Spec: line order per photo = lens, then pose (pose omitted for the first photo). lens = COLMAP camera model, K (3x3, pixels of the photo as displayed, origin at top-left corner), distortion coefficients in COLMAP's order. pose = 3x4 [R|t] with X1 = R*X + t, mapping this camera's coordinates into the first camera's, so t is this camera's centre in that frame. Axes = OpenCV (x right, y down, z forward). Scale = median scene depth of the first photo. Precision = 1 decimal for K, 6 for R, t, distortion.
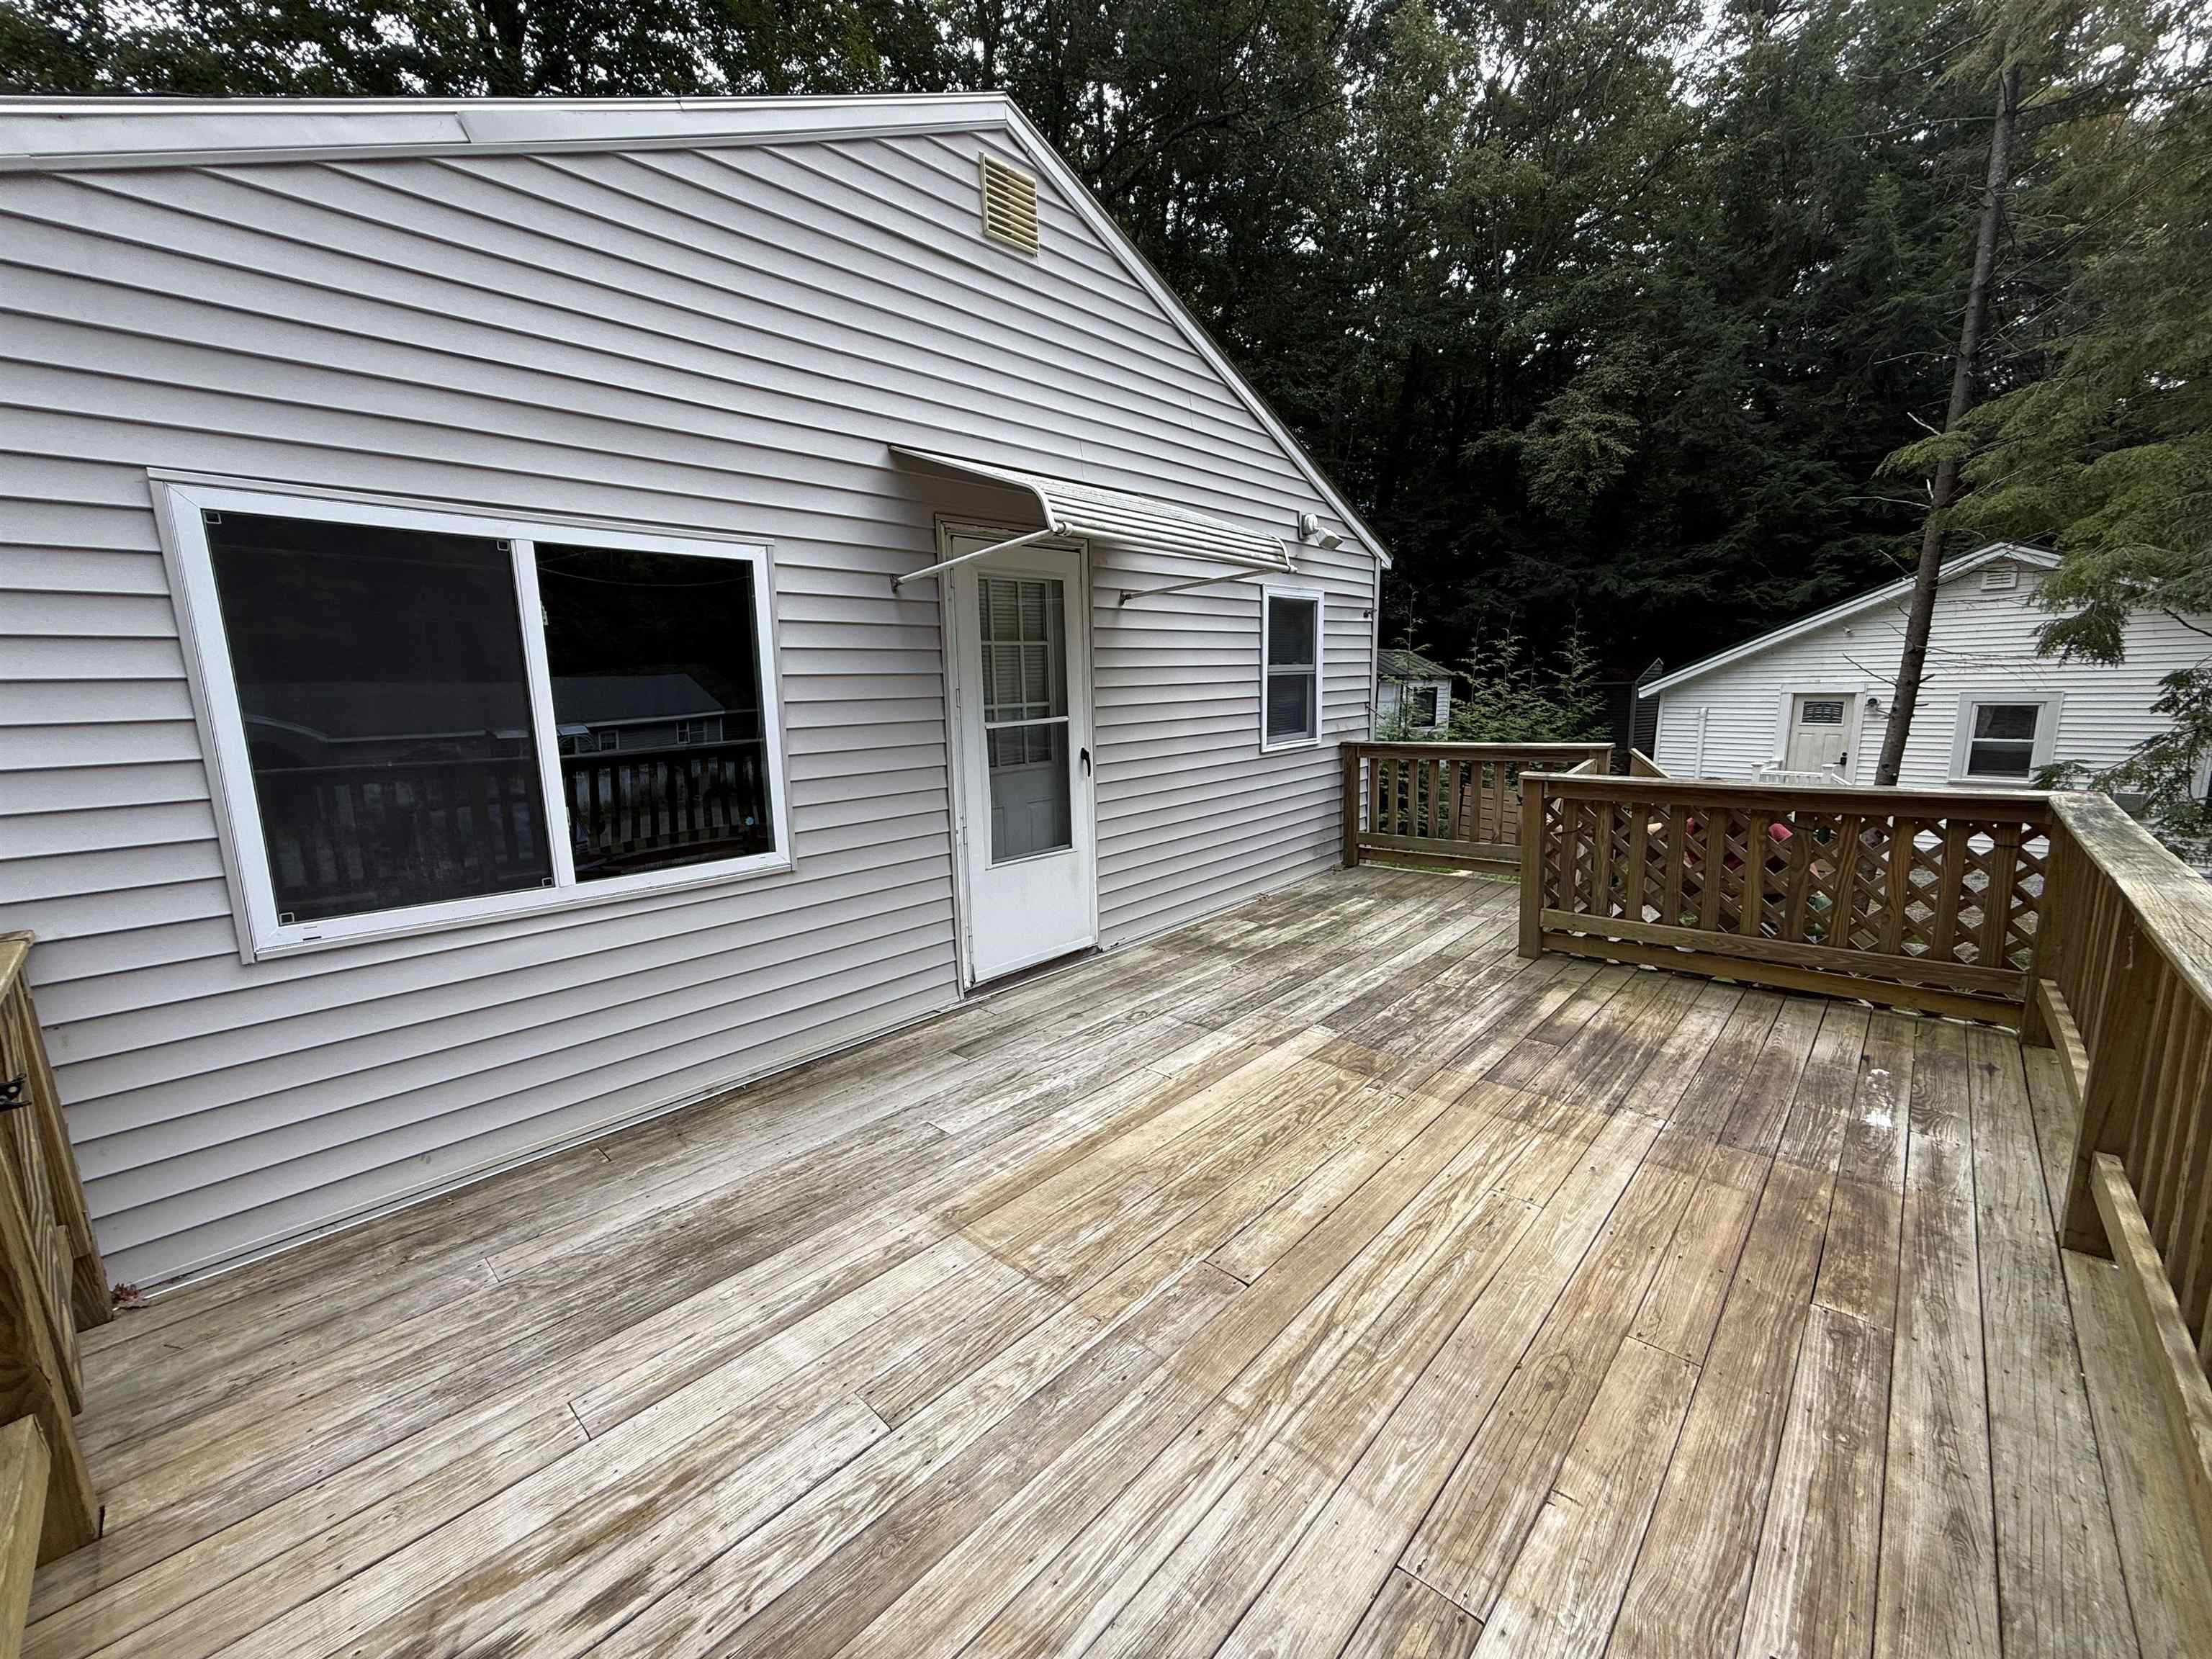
lens RADIAL K [[867.7, 0, 1106.0], [0, 867.7, 829.5], [0, 0, 1]] dist [0.000690, 0.000109]
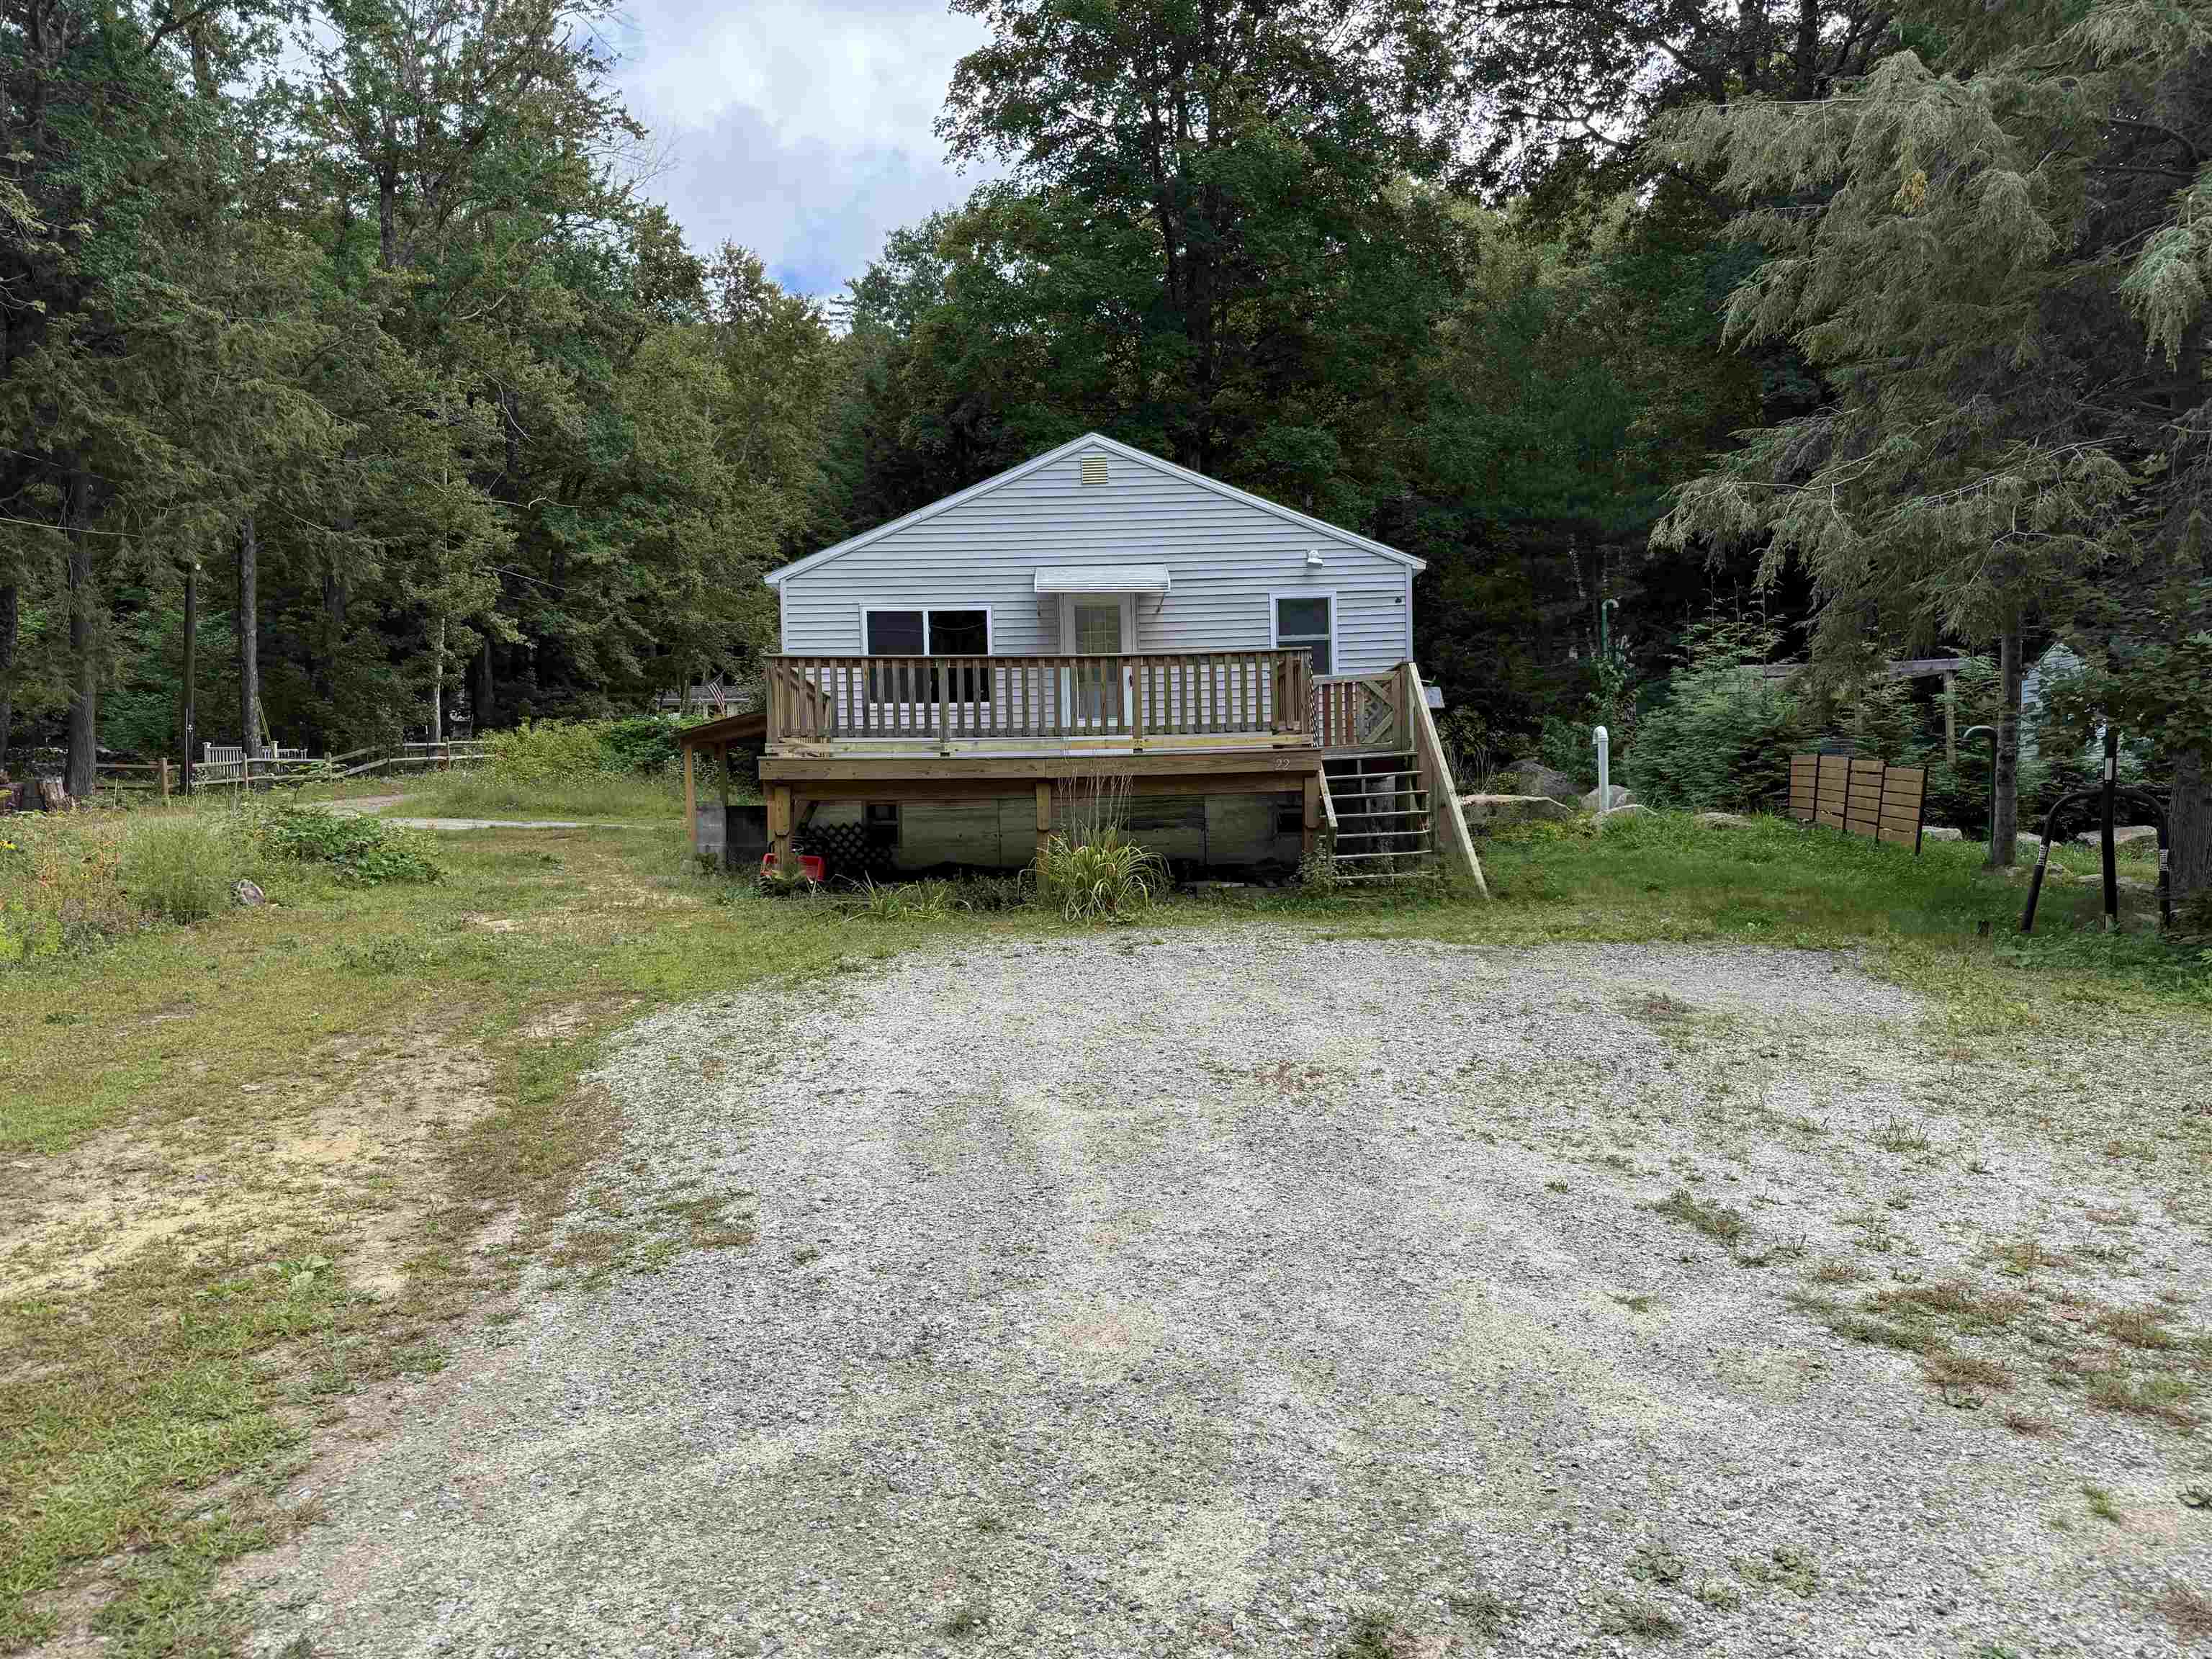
lens RADIAL K [[1536.4, 0, 1120.9], [0, 1536.4, 825.6], [0, 0, 1]] dist [0.125256, -0.177457]
pose [[0.711637, -0.002844, -0.702541, 3.484950], [-0.107124, 0.987859, -0.112510, 0.942353], [0.694332, 0.155325, 0.702693, -2.241842]]
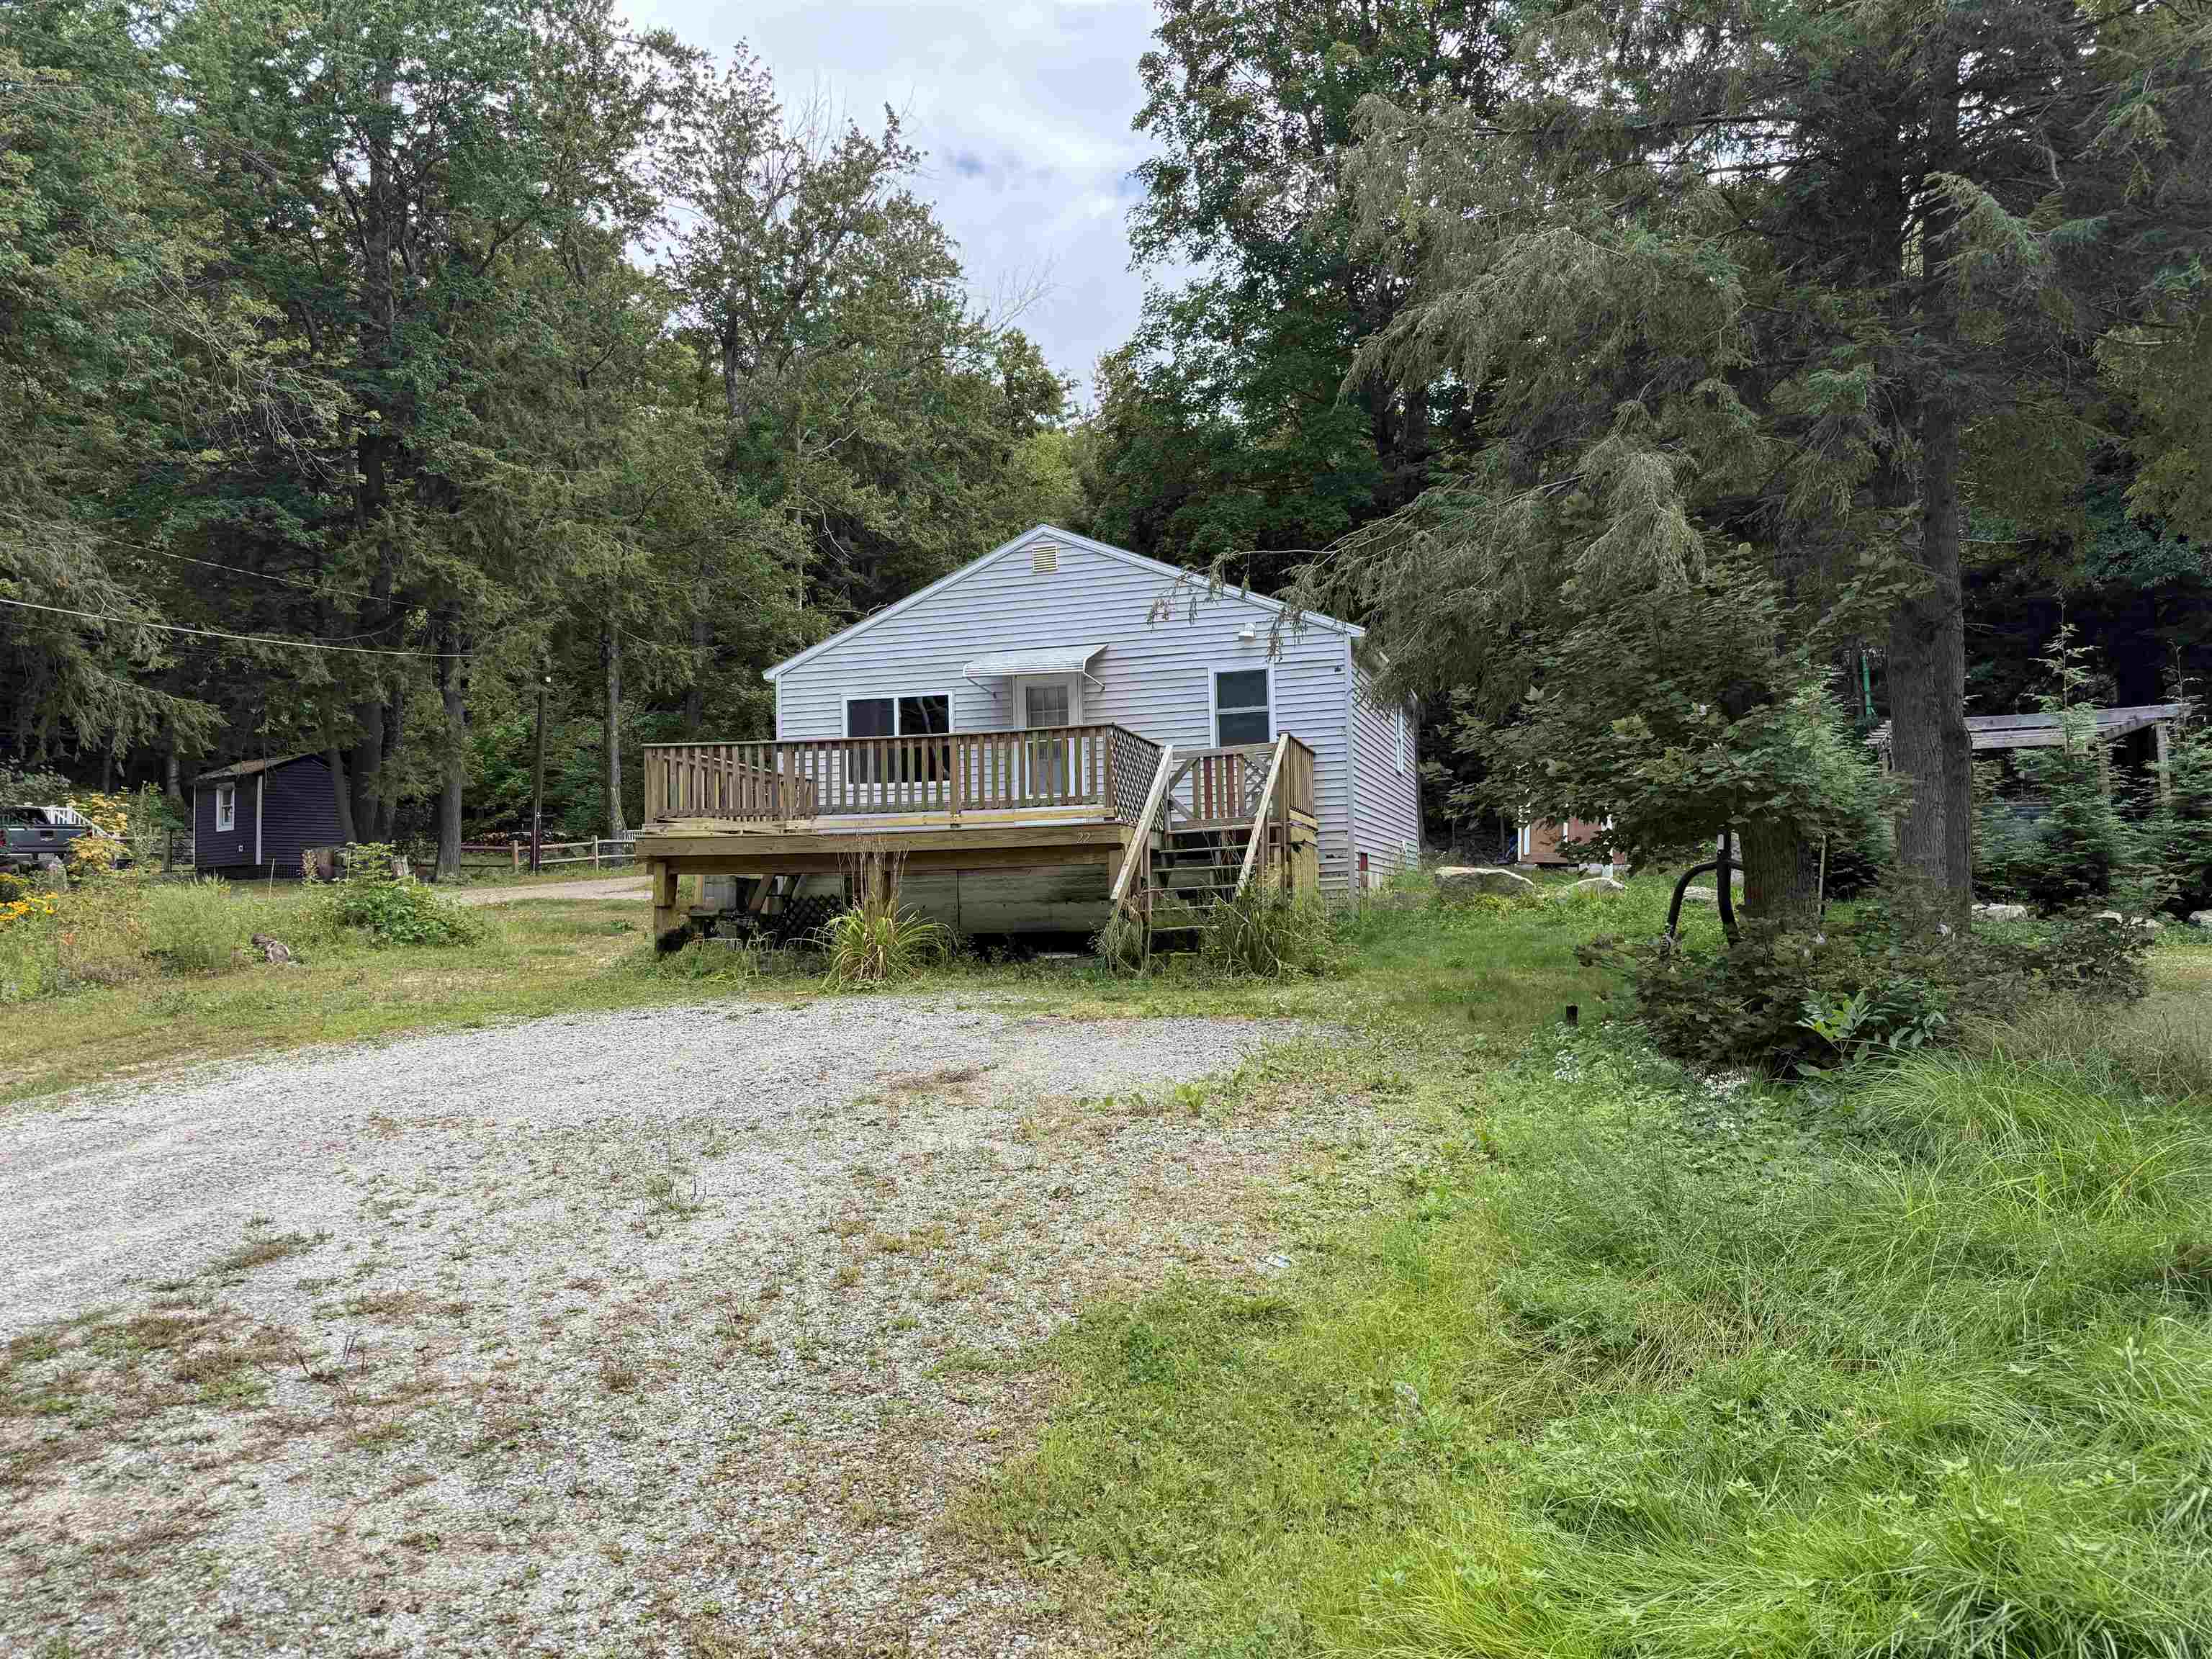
lens RADIAL K [[1536.4, 0, 1120.9], [0, 1536.4, 825.6], [0, 0, 1]] dist [0.125256, -0.177457]
pose [[0.461303, -0.043227, -0.886189, 4.660867], [-0.138697, 0.983020, -0.120148, 0.739853], [0.876335, 0.178336, 0.447474, -0.915953]]
